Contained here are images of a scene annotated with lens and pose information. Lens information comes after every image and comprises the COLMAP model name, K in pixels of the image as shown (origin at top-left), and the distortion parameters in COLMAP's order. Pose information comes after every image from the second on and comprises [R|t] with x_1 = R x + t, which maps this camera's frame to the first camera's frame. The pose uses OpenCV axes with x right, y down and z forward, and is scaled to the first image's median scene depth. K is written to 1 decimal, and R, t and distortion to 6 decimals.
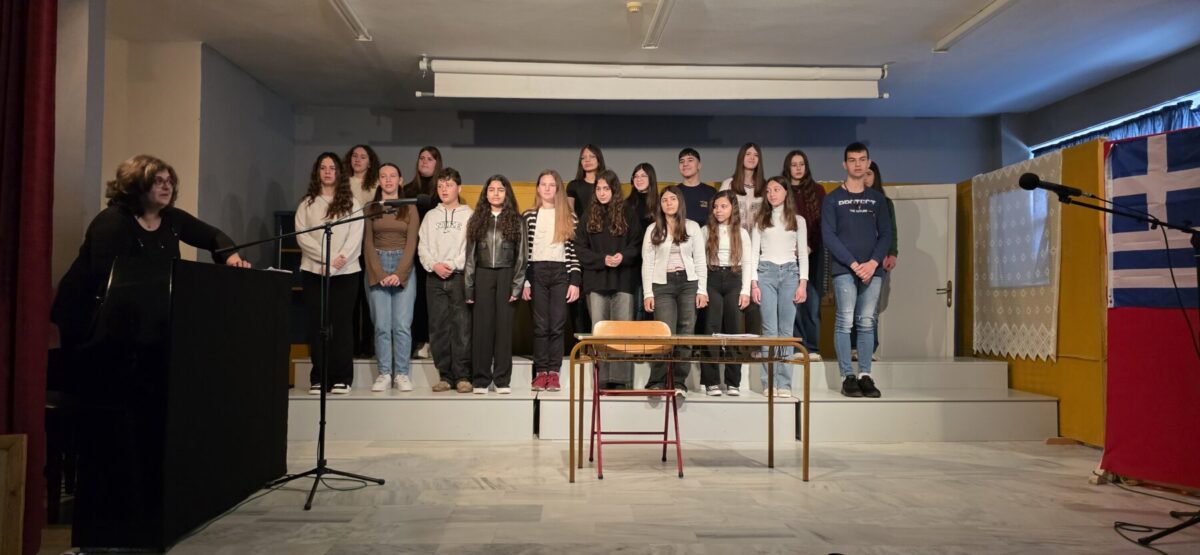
lens RADIAL K [[821.6, 0, 597.7], [0, 821.6, 284.2], [0, 0, 1]] dist [0.007400, -0.005930]
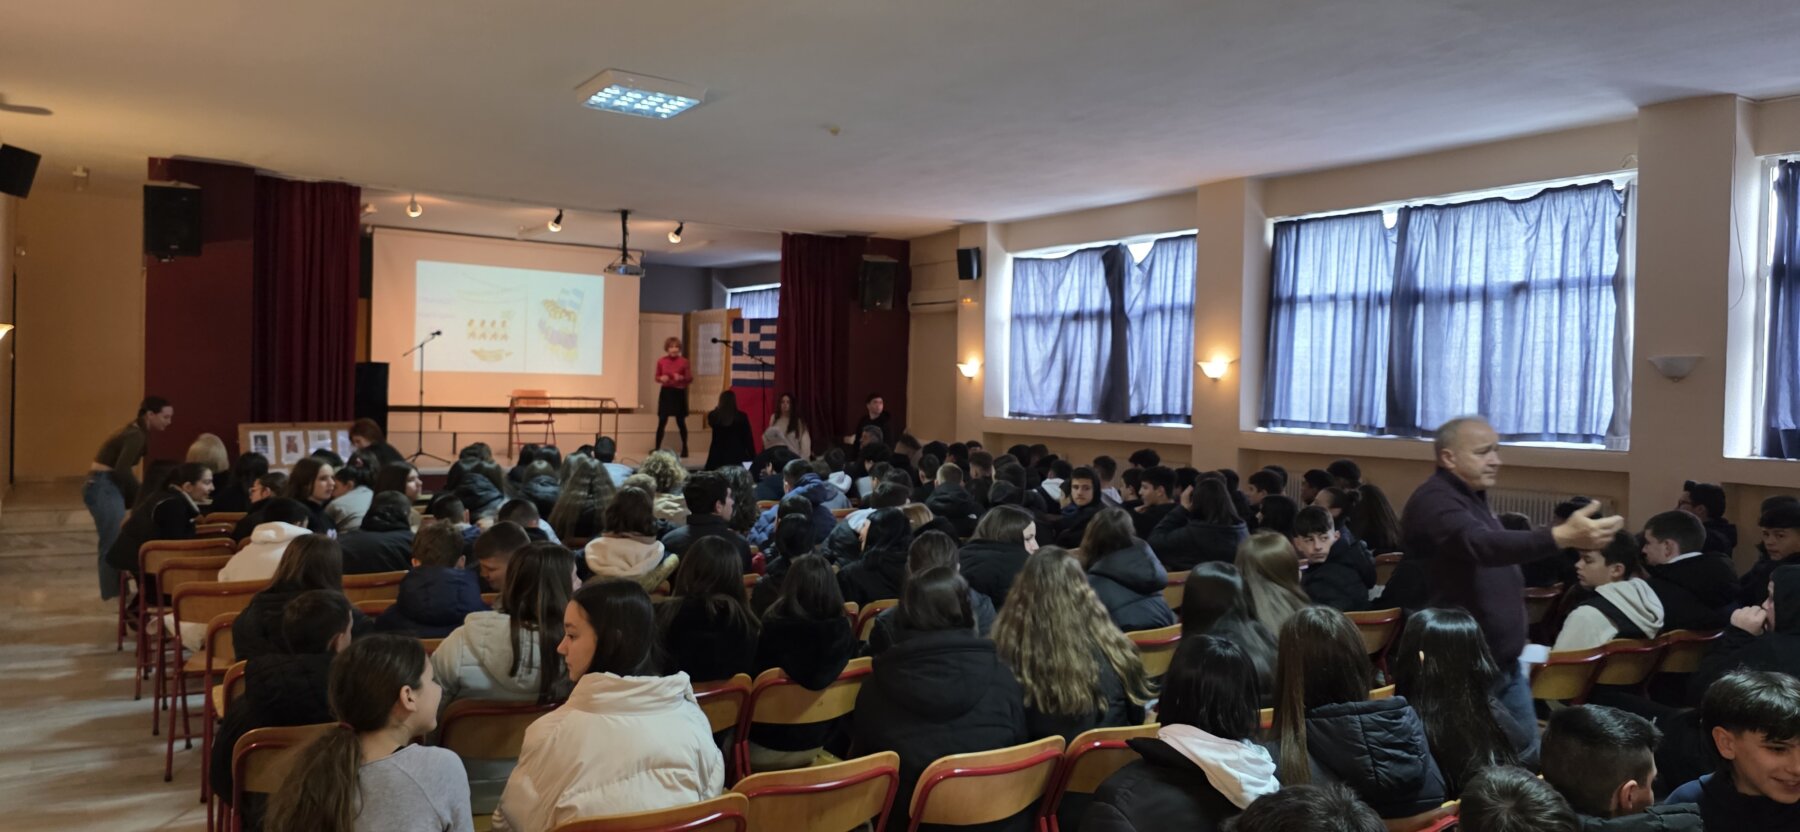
lens RADIAL K [[1232.4, 0, 896.5], [0, 1232.4, 426.1], [0, 0, 1]] dist [0.007400, -0.005930]
pose [[0.859309, 0.001979, 0.511454, -0.626857], [-0.033567, 0.998055, 0.052534, -0.048806], [-0.510355, -0.062311, 0.857704, -1.829203]]
